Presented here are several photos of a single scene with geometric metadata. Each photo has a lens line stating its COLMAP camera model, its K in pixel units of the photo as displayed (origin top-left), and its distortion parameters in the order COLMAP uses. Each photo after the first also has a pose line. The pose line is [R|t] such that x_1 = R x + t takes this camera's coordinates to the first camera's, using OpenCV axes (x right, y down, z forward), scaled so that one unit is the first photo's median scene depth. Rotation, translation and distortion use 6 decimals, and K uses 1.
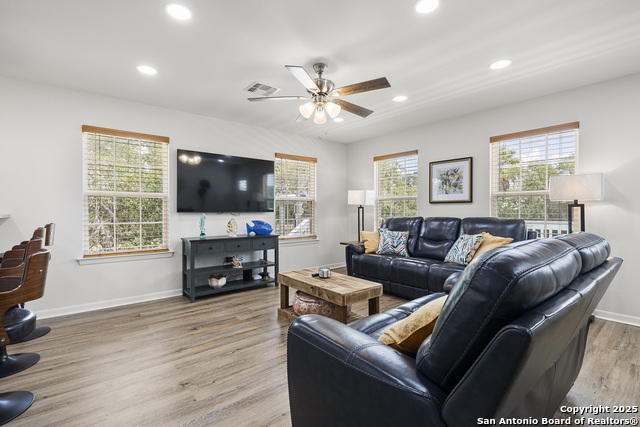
lens RADIAL K [[291.1, 0, 320.2], [0, 291.1, 211.0], [0, 0, 1]] dist [-0.000646, -0.000357]
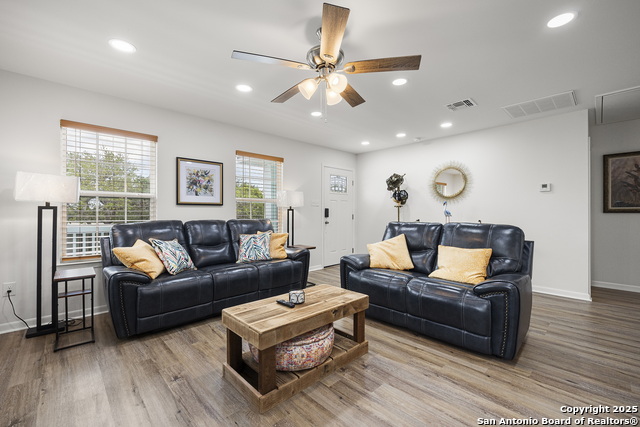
lens RADIAL K [[265.0, 0, 317.7], [0, 265.0, 213.5], [0, 0, 1]] dist [-0.002405, 0.000224]
pose [[-0.061591, -0.003126, 0.998097, -0.457811], [0.001976, 0.999993, 0.003254, -0.001960], [-0.998100, 0.002173, -0.061585, 0.677560]]
